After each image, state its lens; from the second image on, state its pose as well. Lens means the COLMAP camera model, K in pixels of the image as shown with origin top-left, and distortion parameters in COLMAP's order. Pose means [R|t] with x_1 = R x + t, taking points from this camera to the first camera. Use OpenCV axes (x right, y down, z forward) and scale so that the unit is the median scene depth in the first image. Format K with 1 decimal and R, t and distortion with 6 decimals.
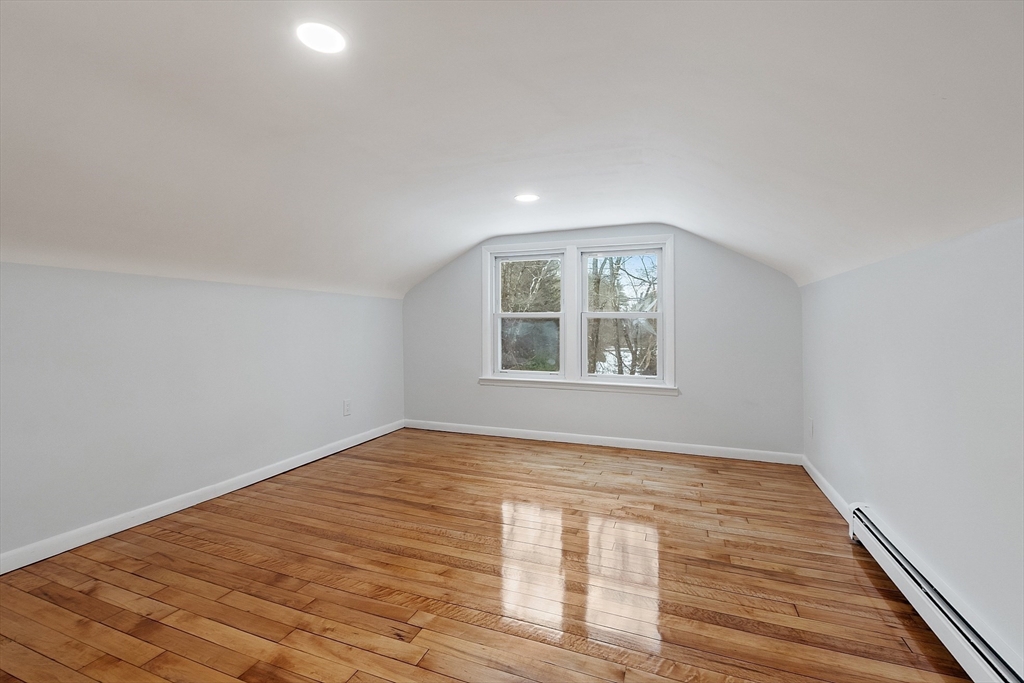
lens RADIAL K [[451.8, 0, 493.7], [0, 451.8, 349.3], [0, 0, 1]] dist [0.003064, -0.001725]
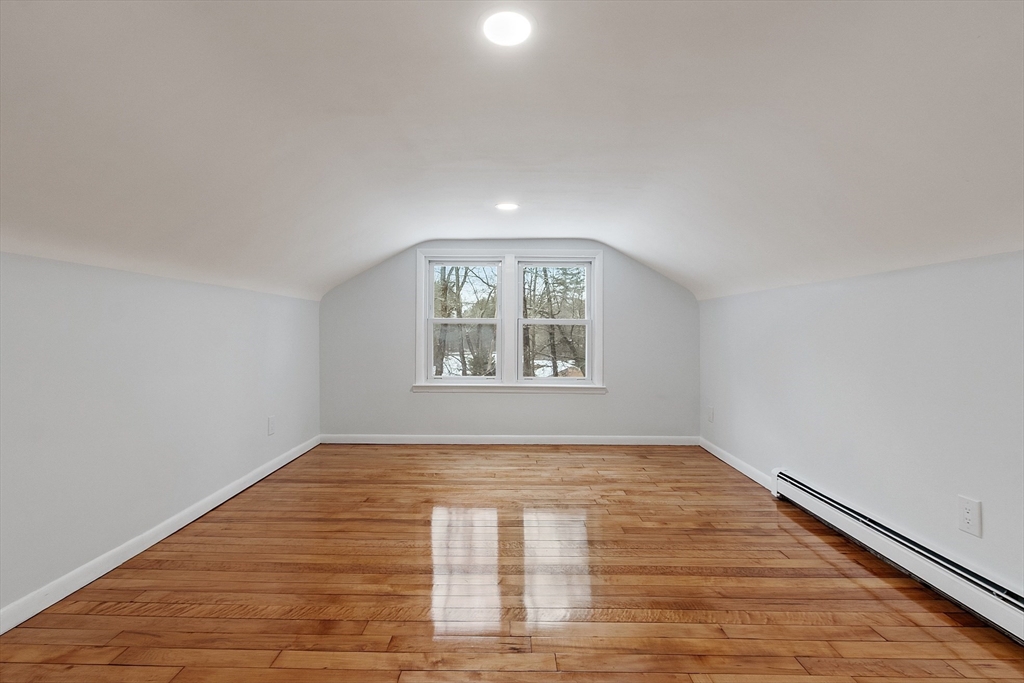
lens RADIAL K [[451.8, 0, 494.5], [0, 451.8, 354.9], [0, 0, 1]] dist [0.003064, -0.001725]
pose [[0.933807, -0.015236, 0.357452, -0.342611], [0.015347, 0.999879, 0.002527, -0.001954], [-0.357447, 0.003126, 0.933928, 0.061157]]
